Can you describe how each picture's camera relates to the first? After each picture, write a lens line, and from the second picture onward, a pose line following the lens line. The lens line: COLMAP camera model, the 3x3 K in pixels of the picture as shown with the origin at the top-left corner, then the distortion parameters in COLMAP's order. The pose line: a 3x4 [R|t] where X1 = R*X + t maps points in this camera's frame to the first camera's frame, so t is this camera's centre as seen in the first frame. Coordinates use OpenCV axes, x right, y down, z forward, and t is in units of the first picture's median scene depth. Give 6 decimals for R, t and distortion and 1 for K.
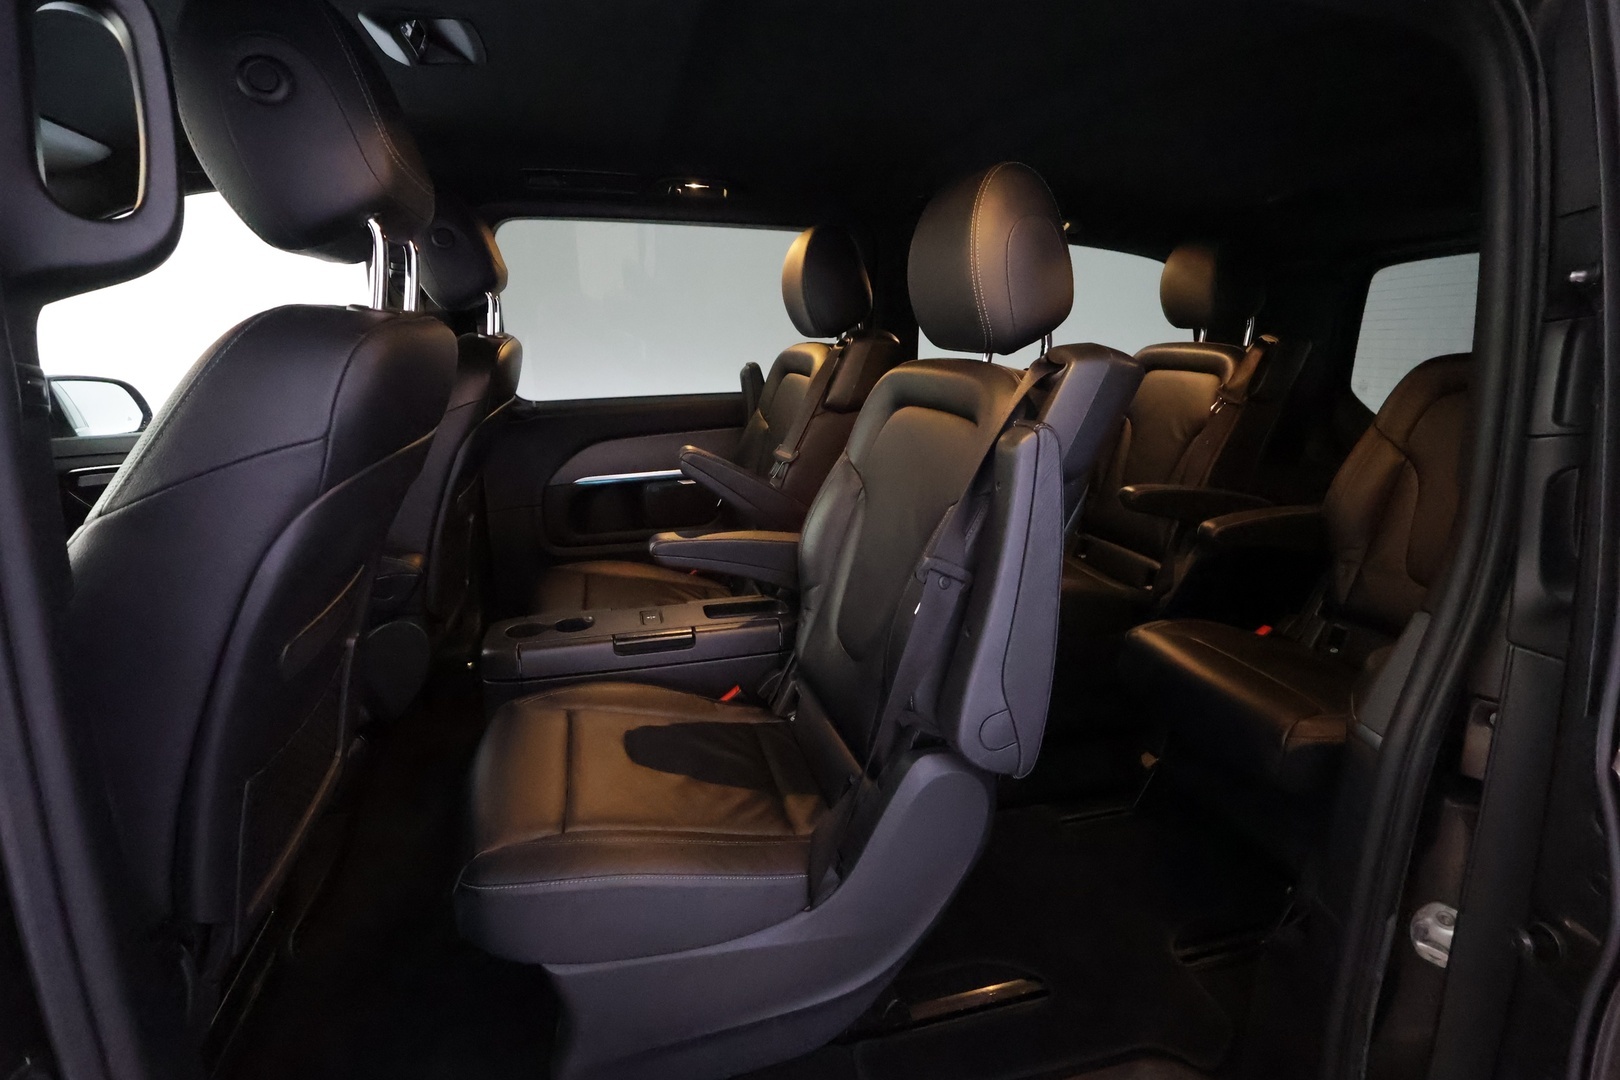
lens RADIAL K [[752.8, 0, 816.6], [0, 752.8, 546.0], [0, 0, 1]] dist [-0.000304, -0.000127]
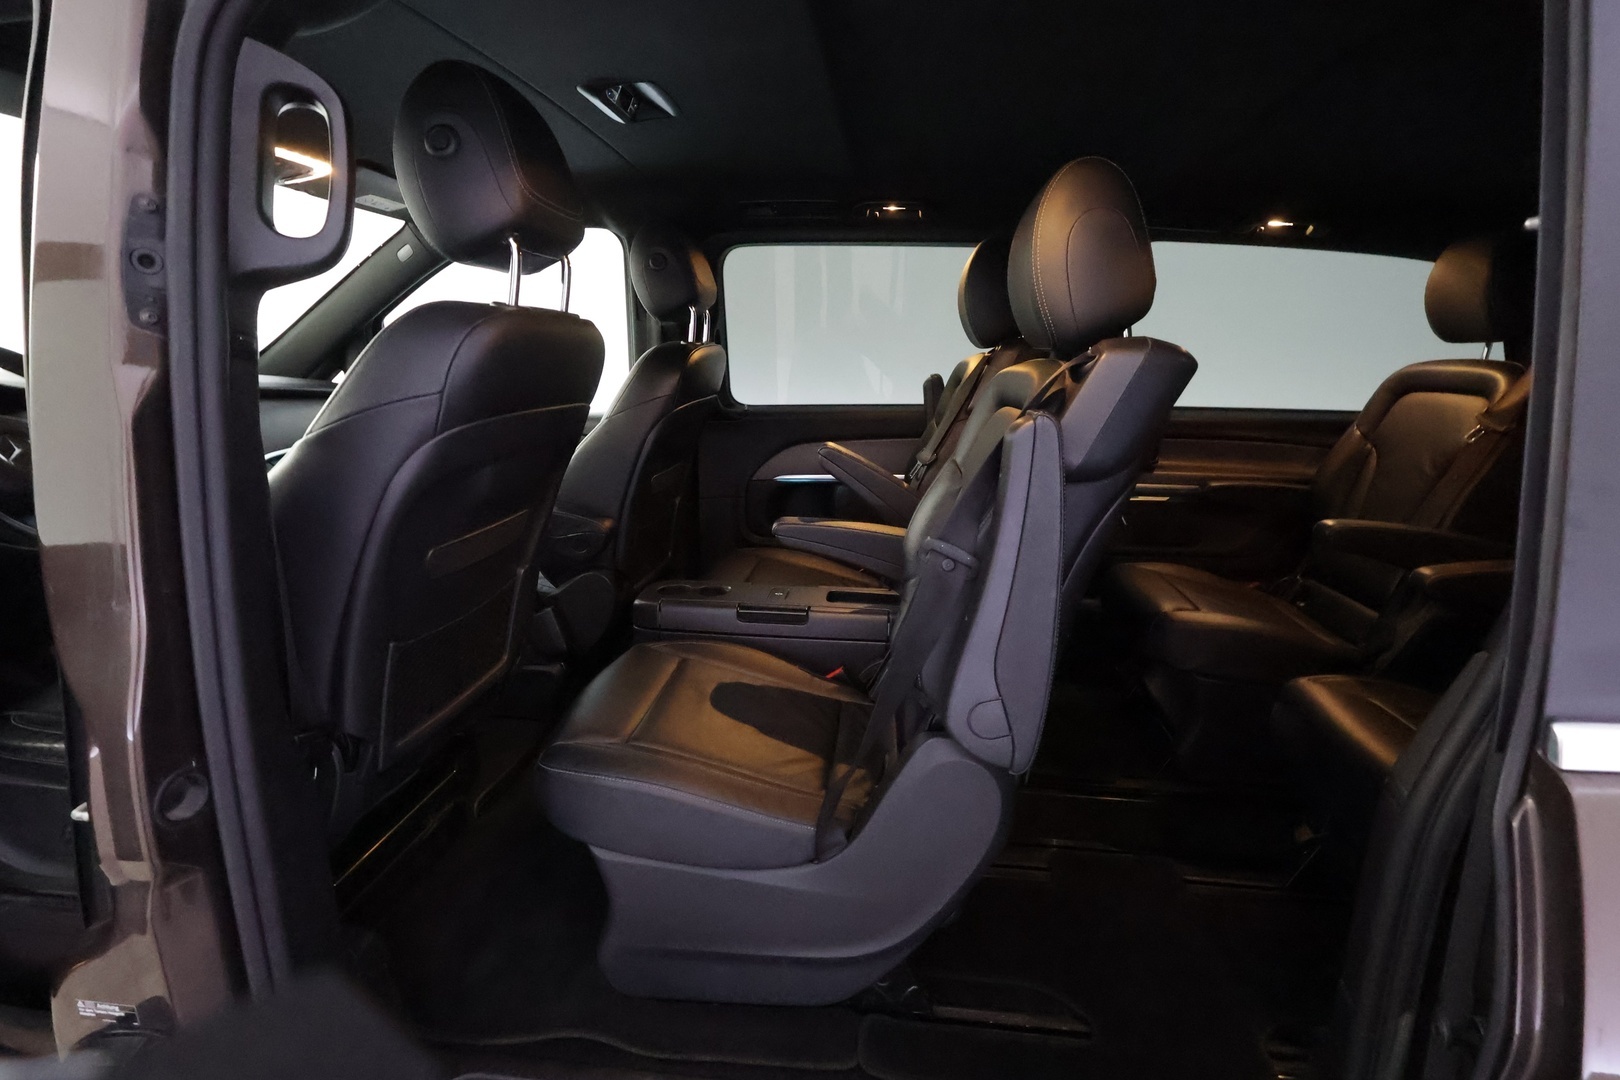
lens RADIAL K [[751.5, 0, 823.5], [0, 751.5, 547.1], [0, 0, 1]] dist [0.000702, 0.000876]
pose [[0.929557, 0.097929, -0.355435, 0.212239], [-0.109966, 0.993840, -0.013770, 0.032403], [0.351897, 0.051886, 0.934600, -0.011472]]
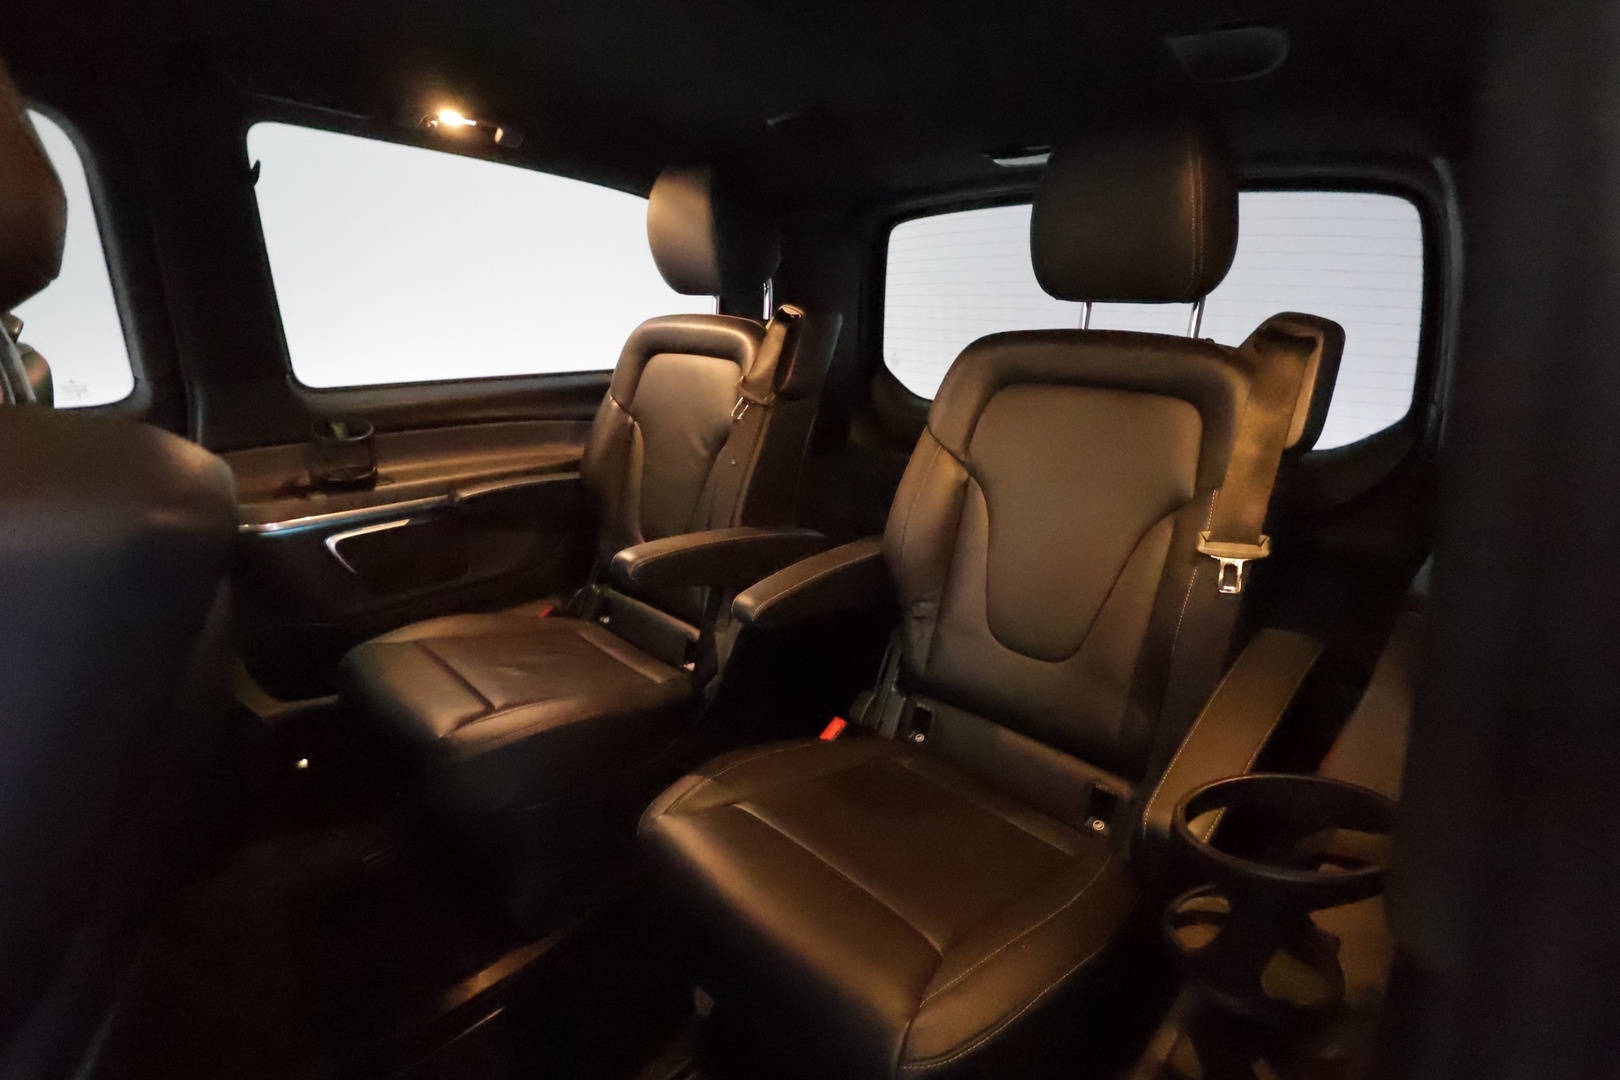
lens RADIAL K [[752.8, 0, 797.9], [0, 752.8, 545.1], [0, 0, 1]] dist [-0.000304, -0.000127]
pose [[0.872670, -0.144892, 0.466318, 0.284365], [0.125855, 0.989439, 0.071907, -0.124431], [-0.471812, -0.004063, 0.881690, 0.432894]]
